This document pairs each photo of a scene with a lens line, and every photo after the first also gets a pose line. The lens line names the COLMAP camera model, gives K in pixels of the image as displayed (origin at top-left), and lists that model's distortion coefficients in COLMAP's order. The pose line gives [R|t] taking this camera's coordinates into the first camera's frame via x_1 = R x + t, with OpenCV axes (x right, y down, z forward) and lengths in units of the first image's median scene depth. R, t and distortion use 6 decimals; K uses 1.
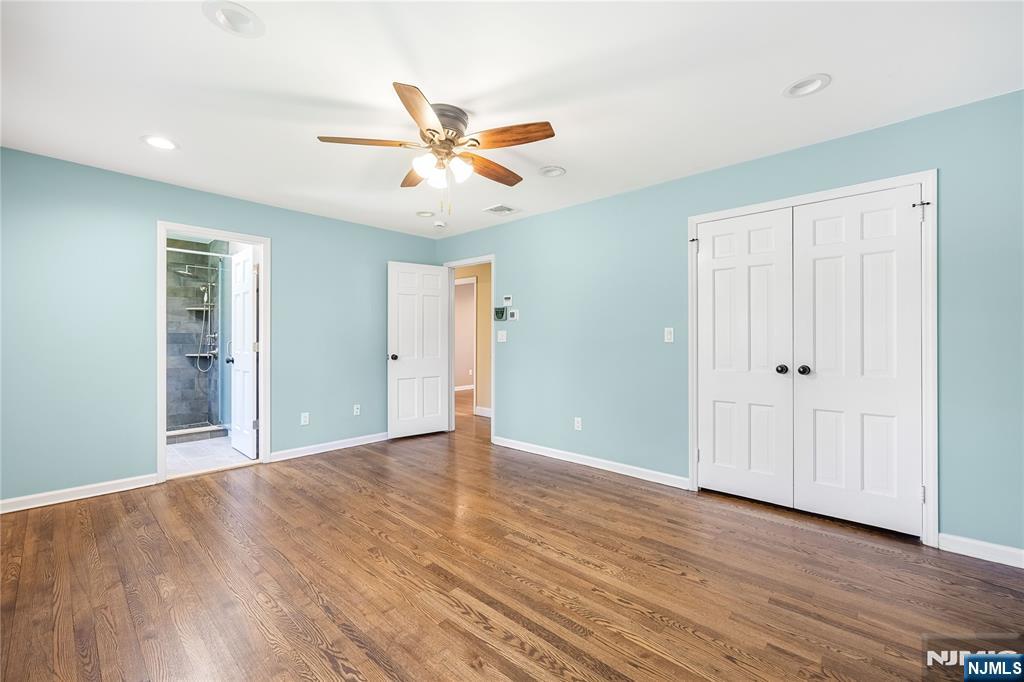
lens RADIAL K [[418.8, 0, 509.3], [0, 418.8, 332.4], [0, 0, 1]] dist [-0.001216, -0.000188]
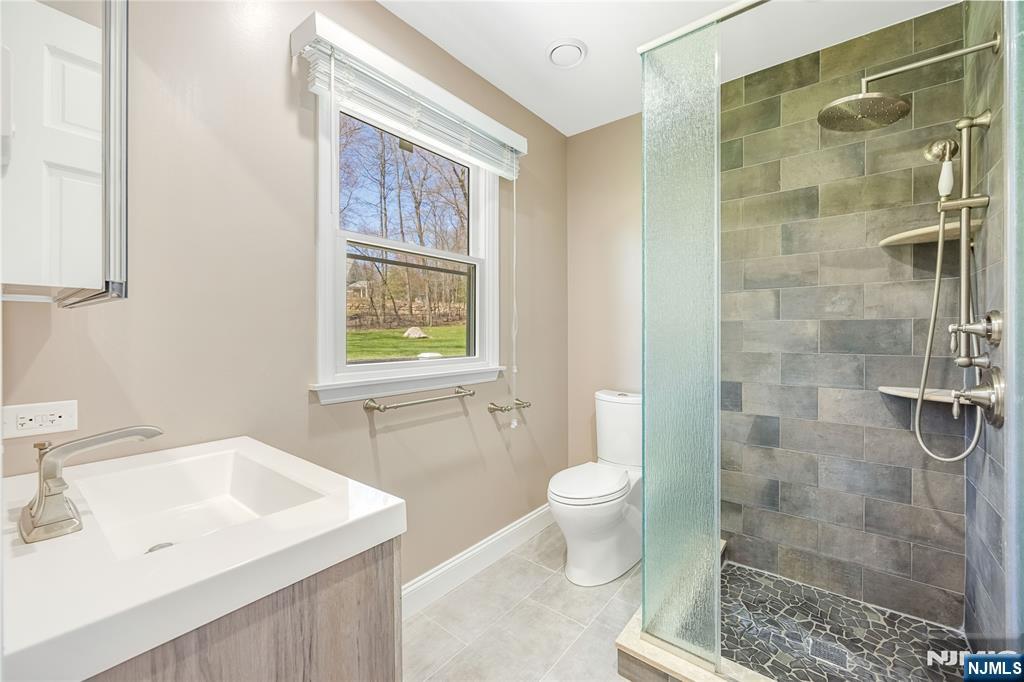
lens RADIAL K [[418.8, 0, 507.1], [0, 418.8, 334.0], [0, 0, 1]] dist [-0.001216, -0.000188]
pose [[0.064743, 0.002835, -0.997898, -0.476564], [0.005219, 0.999981, 0.003180, 0.010050], [0.997888, -0.005414, 0.064727, 0.700845]]
